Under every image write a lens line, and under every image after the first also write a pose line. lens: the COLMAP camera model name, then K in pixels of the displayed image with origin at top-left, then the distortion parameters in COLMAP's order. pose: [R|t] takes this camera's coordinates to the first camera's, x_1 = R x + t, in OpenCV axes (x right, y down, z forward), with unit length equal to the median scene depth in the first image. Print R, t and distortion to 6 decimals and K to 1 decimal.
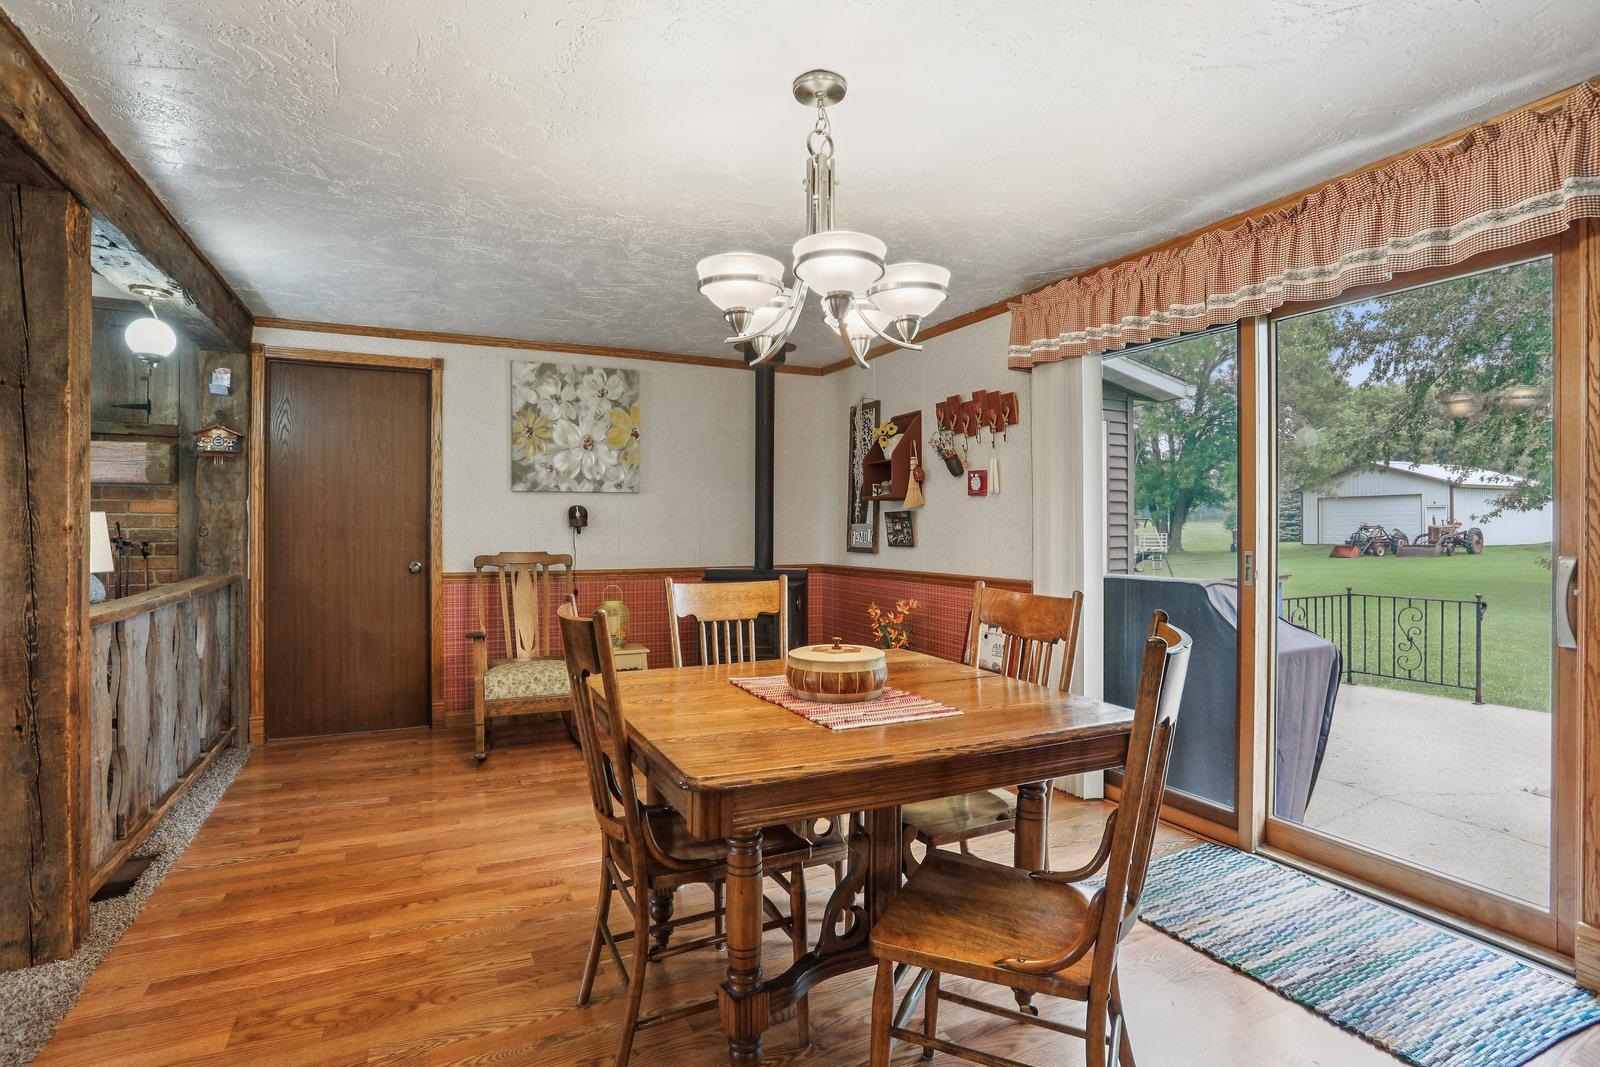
lens RADIAL K [[801.2, 0, 787.5], [0, 801.2, 524.7], [0, 0, 1]] dist [-0.004376, -0.000284]
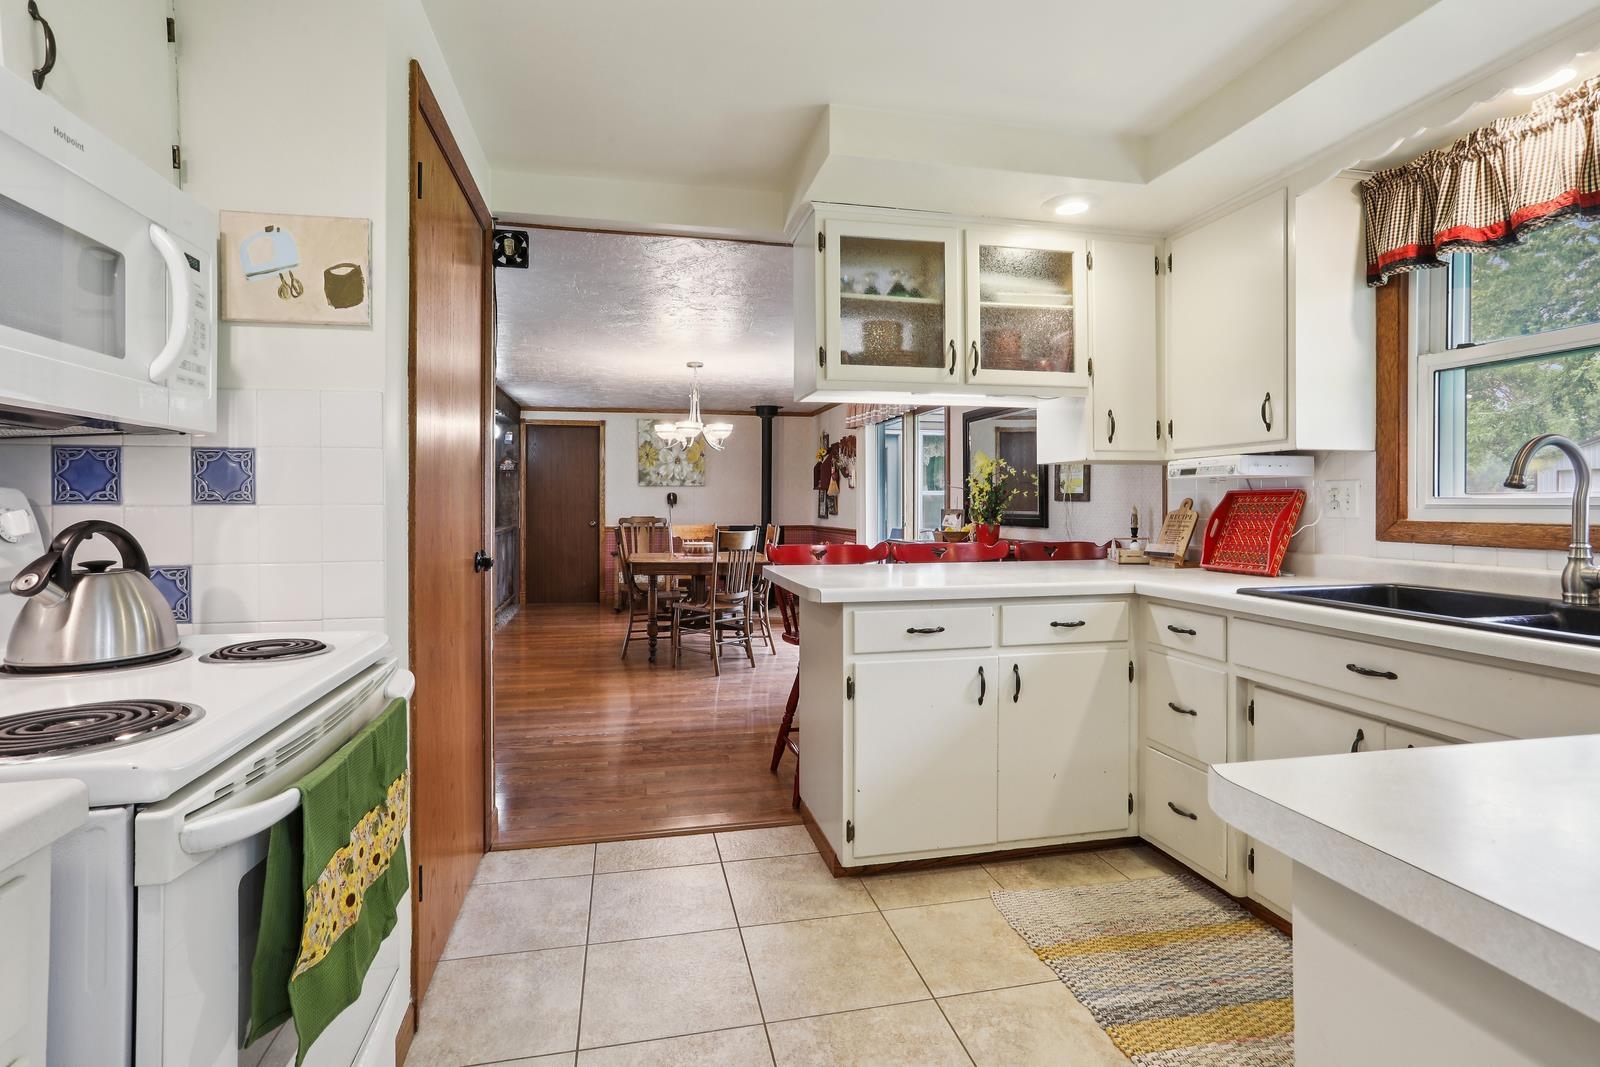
lens RADIAL K [[801.2, 0, 816.1], [0, 801.2, 502.5], [0, 0, 1]] dist [-0.004376, -0.000284]
pose [[0.979661, -0.000896, -0.200657, 0.492038], [0.000779, 0.999999, -0.000662, 0.000776], [0.200657, 0.000492, 0.979661, -0.864277]]
